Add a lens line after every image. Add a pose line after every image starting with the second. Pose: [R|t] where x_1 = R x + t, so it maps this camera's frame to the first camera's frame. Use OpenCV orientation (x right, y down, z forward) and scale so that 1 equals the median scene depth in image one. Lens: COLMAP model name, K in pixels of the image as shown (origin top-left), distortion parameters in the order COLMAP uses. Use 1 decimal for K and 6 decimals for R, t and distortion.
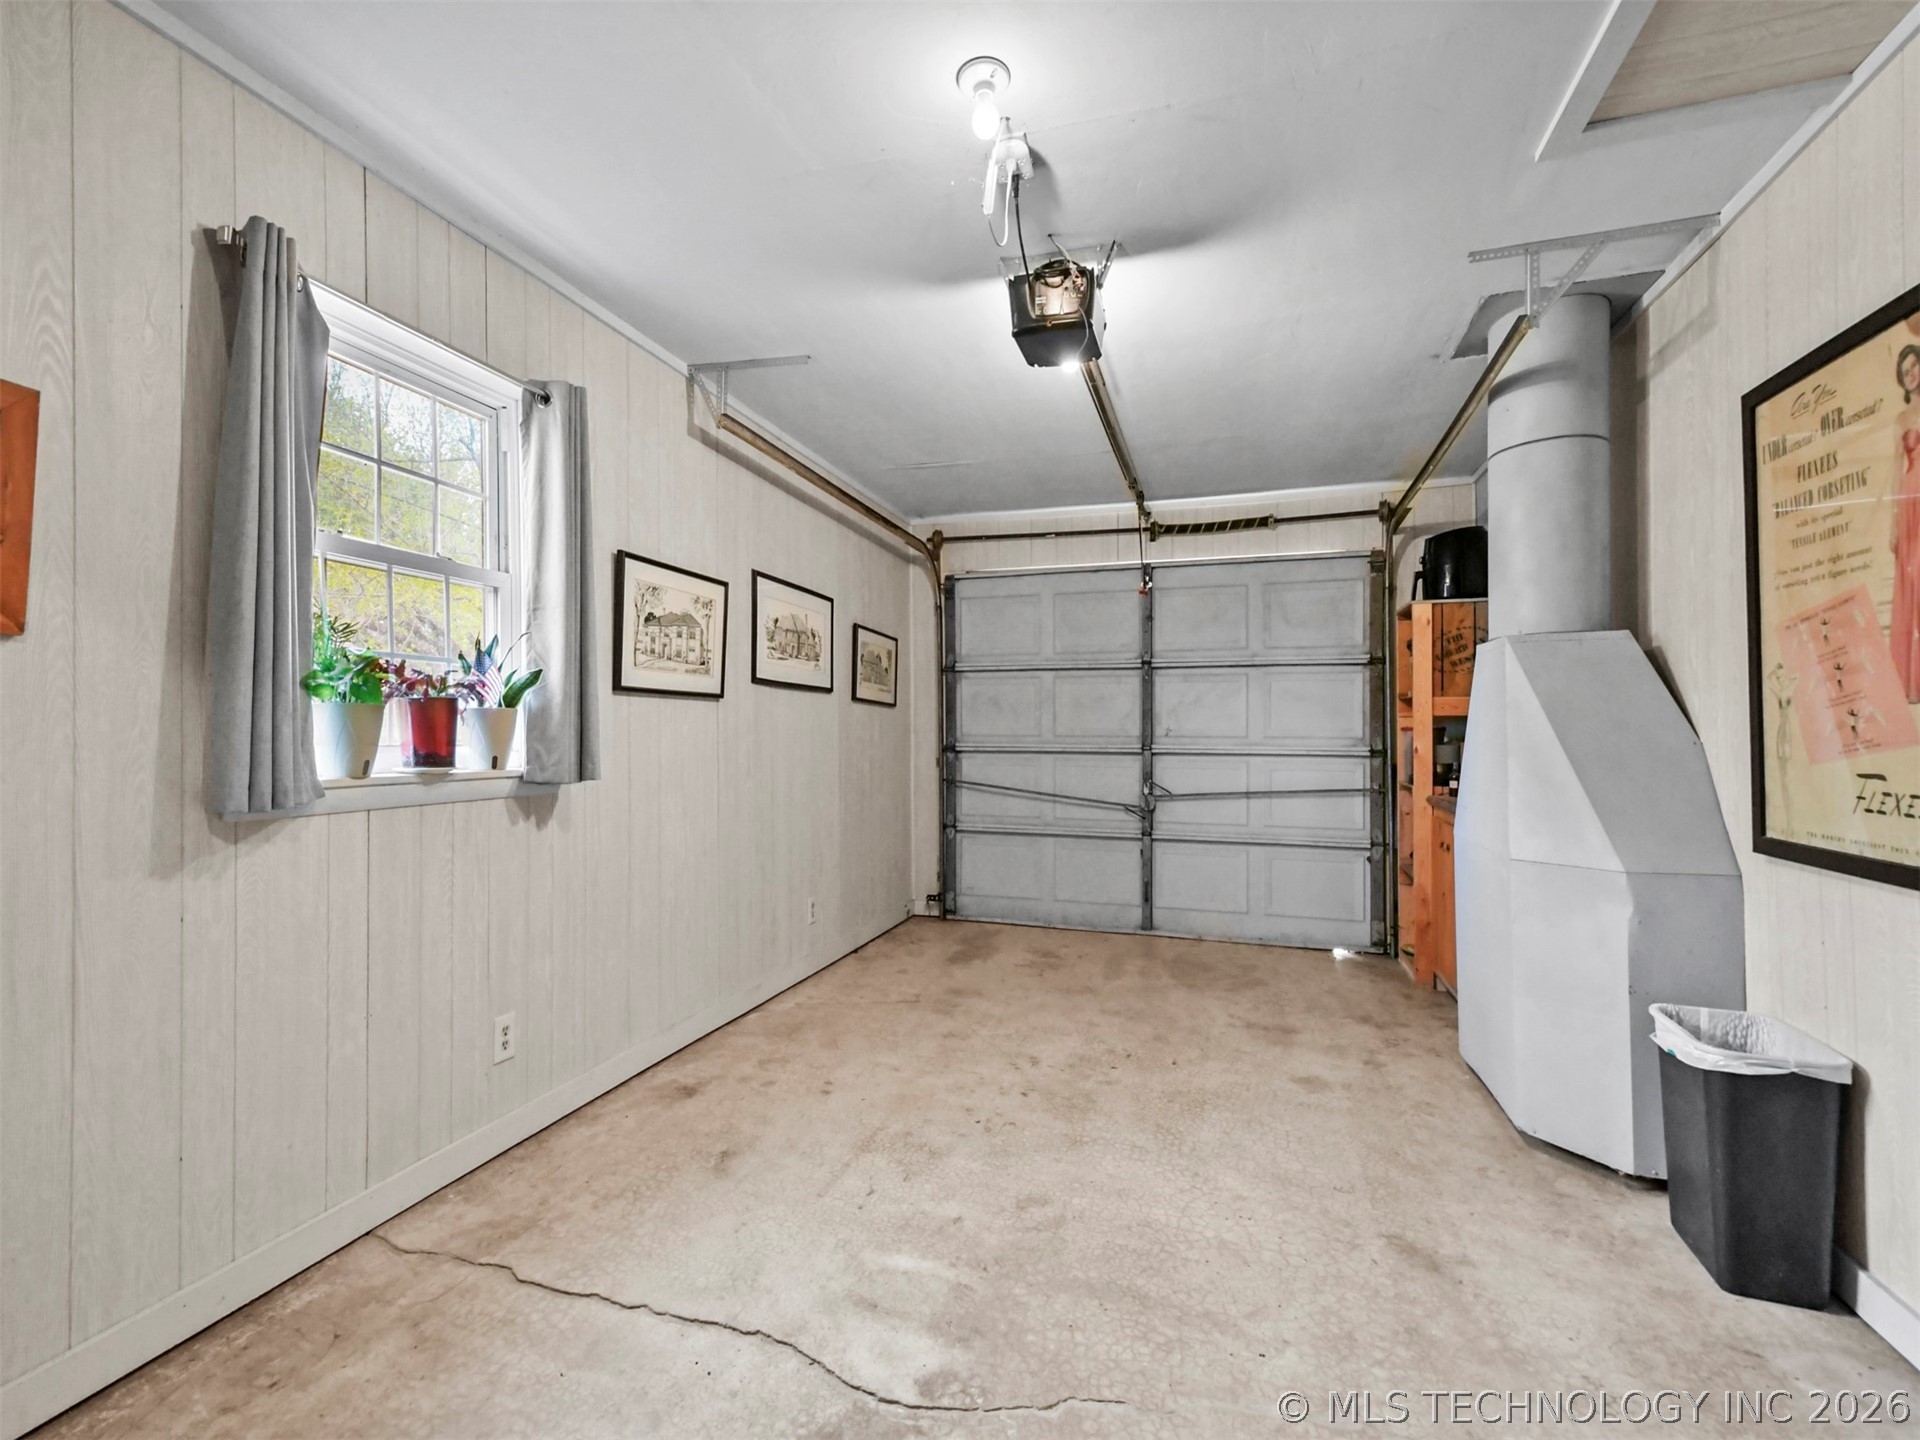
lens RADIAL K [[868.5, 0, 962.3], [0, 868.5, 725.8], [0, 0, 1]] dist [0.019131, -0.003161]
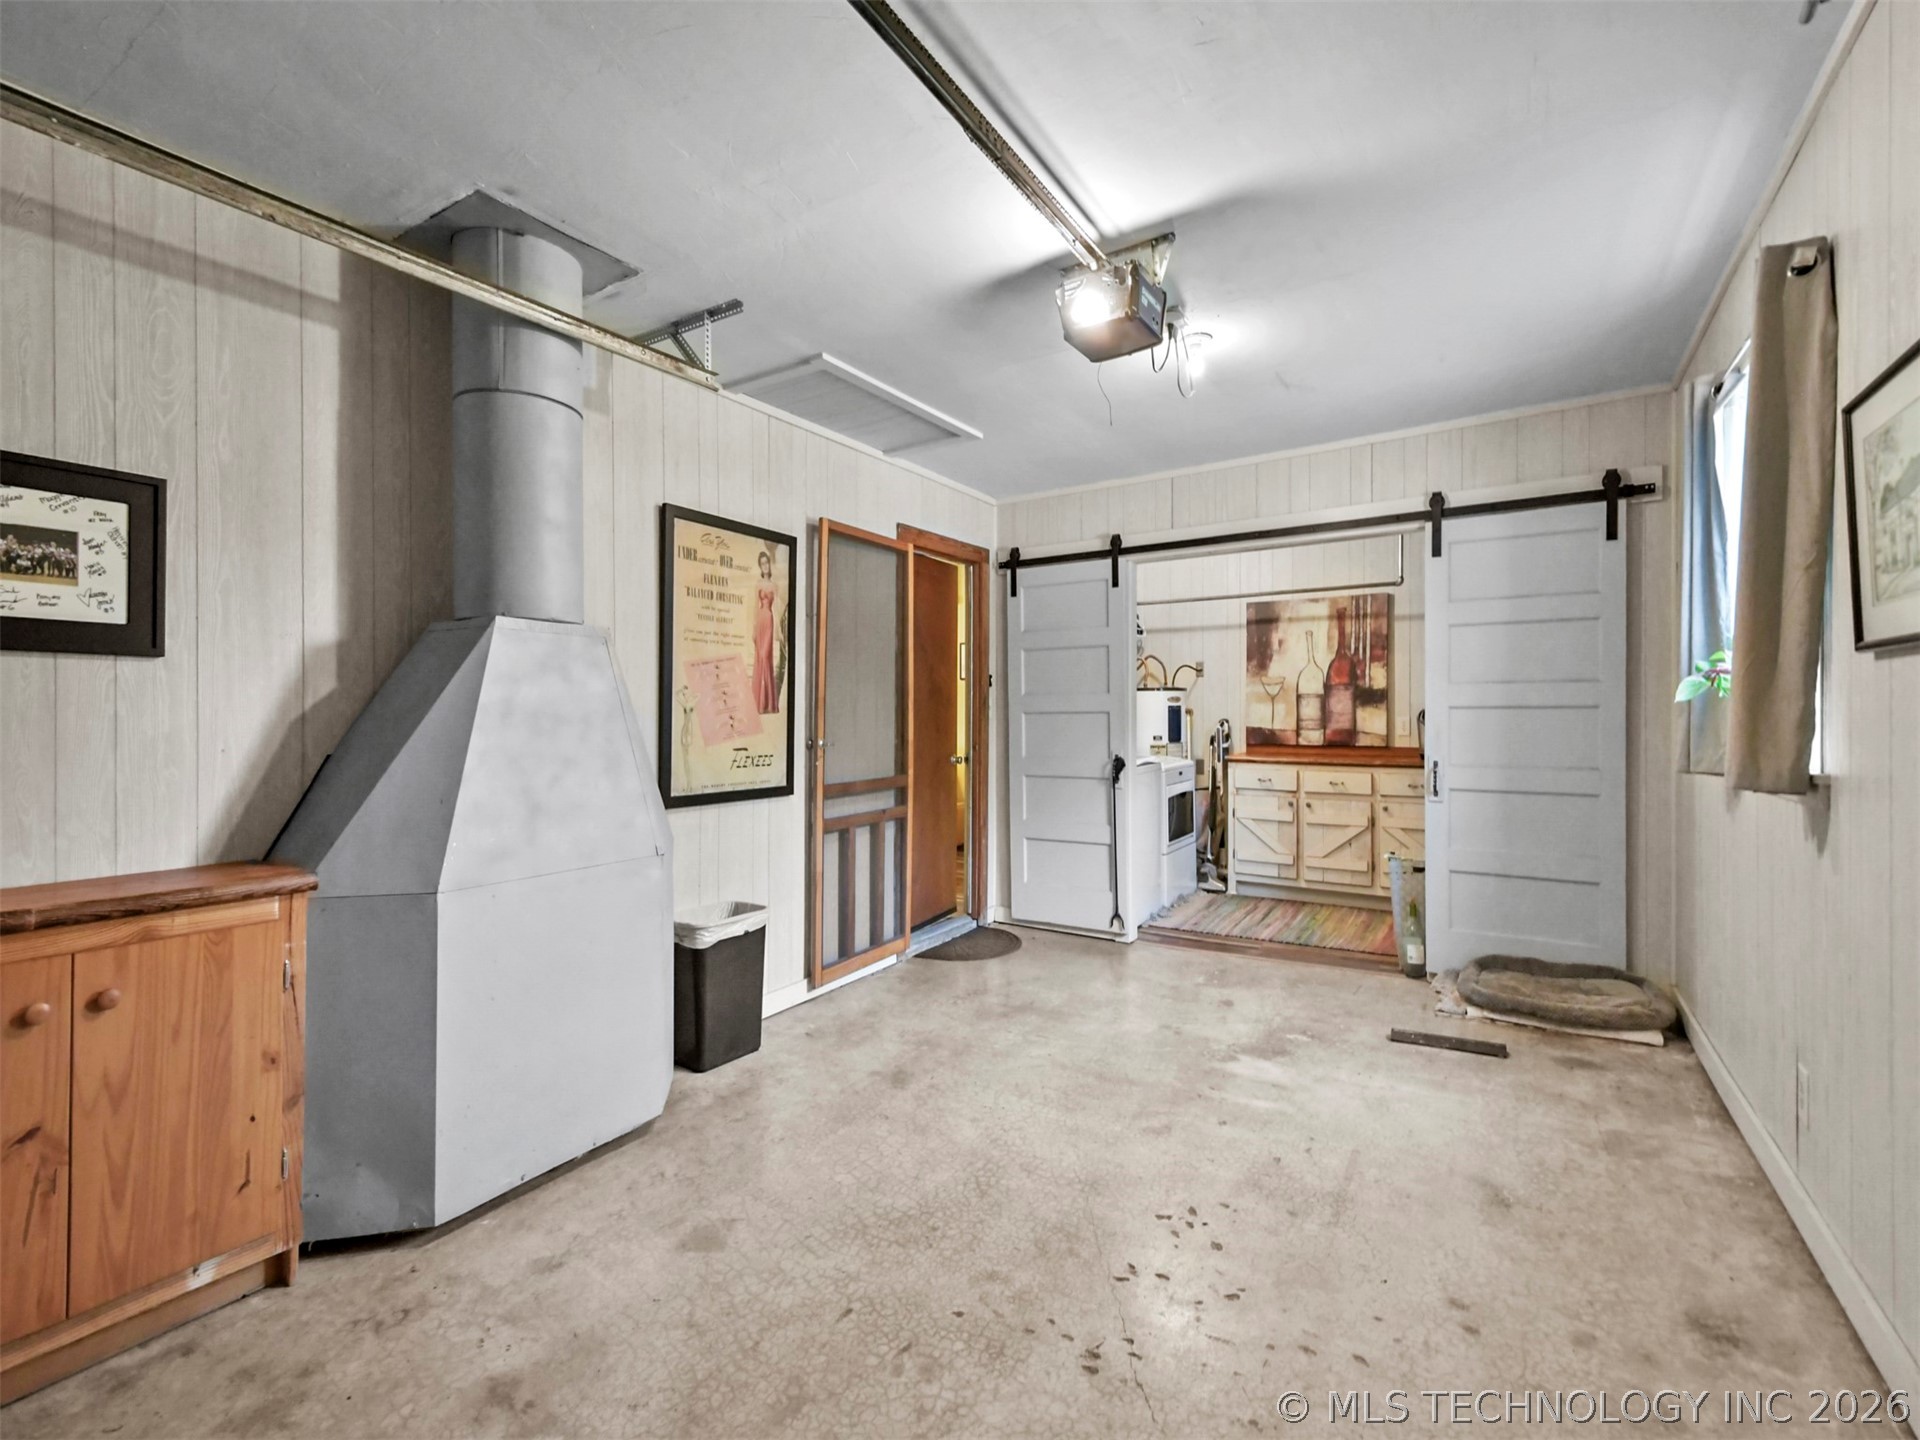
lens RADIAL K [[868.5, 0, 961.7], [0, 868.5, 717.8], [0, 0, 1]] dist [0.019131, -0.003161]
pose [[-0.966595, 0.008159, 0.256177, 0.027261], [0.006316, 0.999948, -0.008016, 0.003232], [-0.256230, -0.006130, -0.966597, 2.072760]]
